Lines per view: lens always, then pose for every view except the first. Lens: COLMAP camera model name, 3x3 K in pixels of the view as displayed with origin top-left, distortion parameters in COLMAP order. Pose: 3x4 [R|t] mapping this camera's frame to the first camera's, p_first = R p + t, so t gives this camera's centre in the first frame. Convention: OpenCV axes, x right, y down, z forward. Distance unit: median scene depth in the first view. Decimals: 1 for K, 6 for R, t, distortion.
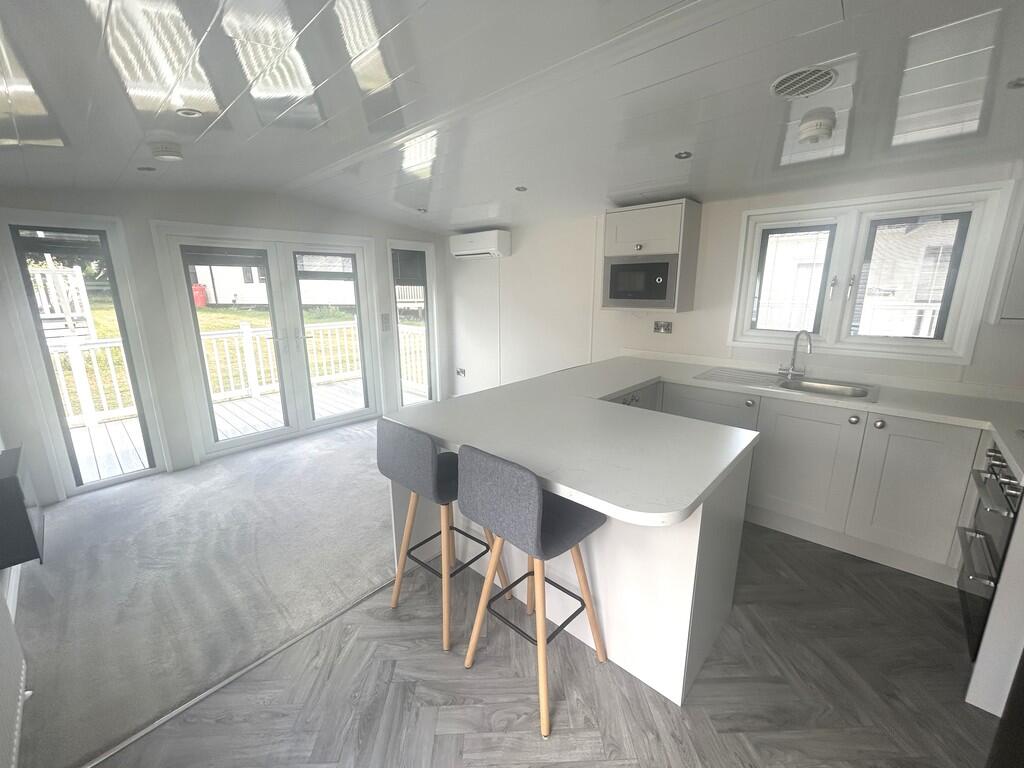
lens RADIAL K [[405.3, 0, 512.0], [0, 405.3, 384.0], [0, 0, 1]] dist [0.002309, 0.000409]
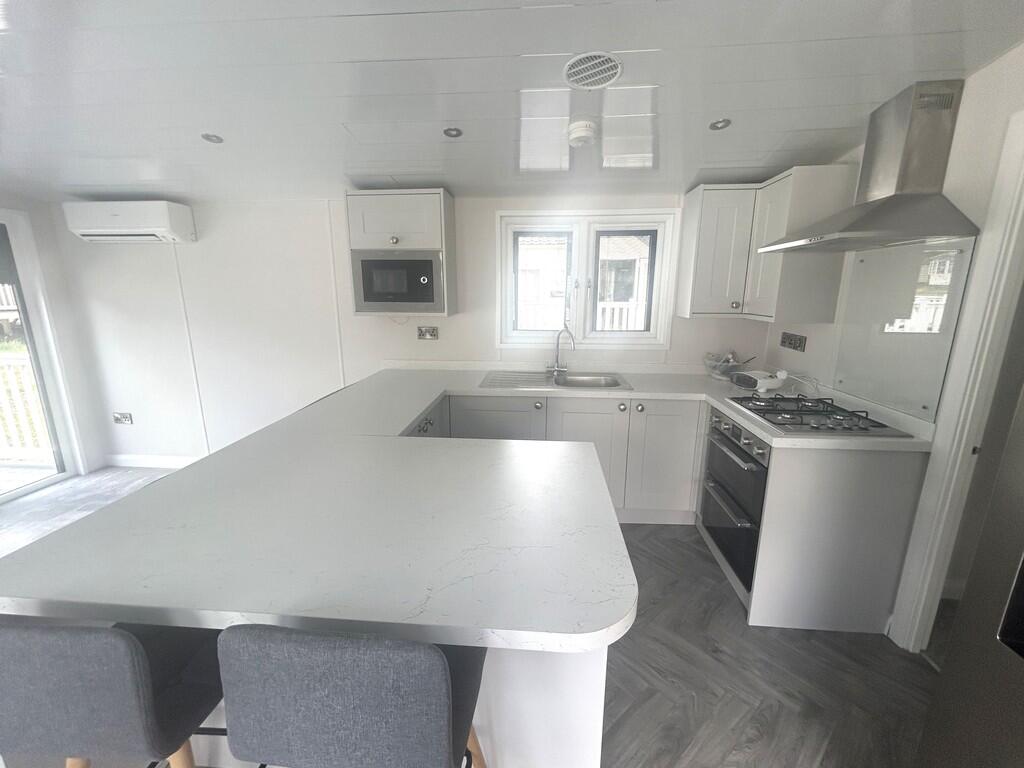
lens RADIAL K [[414.7, 0, 512.0], [0, 414.7, 384.0], [0, 0, 1]] dist [-0.001733, -0.000156]
pose [[0.788332, -0.133290, 0.600638, -0.054209], [0.138776, 0.989615, 0.037467, -0.045164], [-0.599394, 0.053817, 0.798643, 0.201469]]
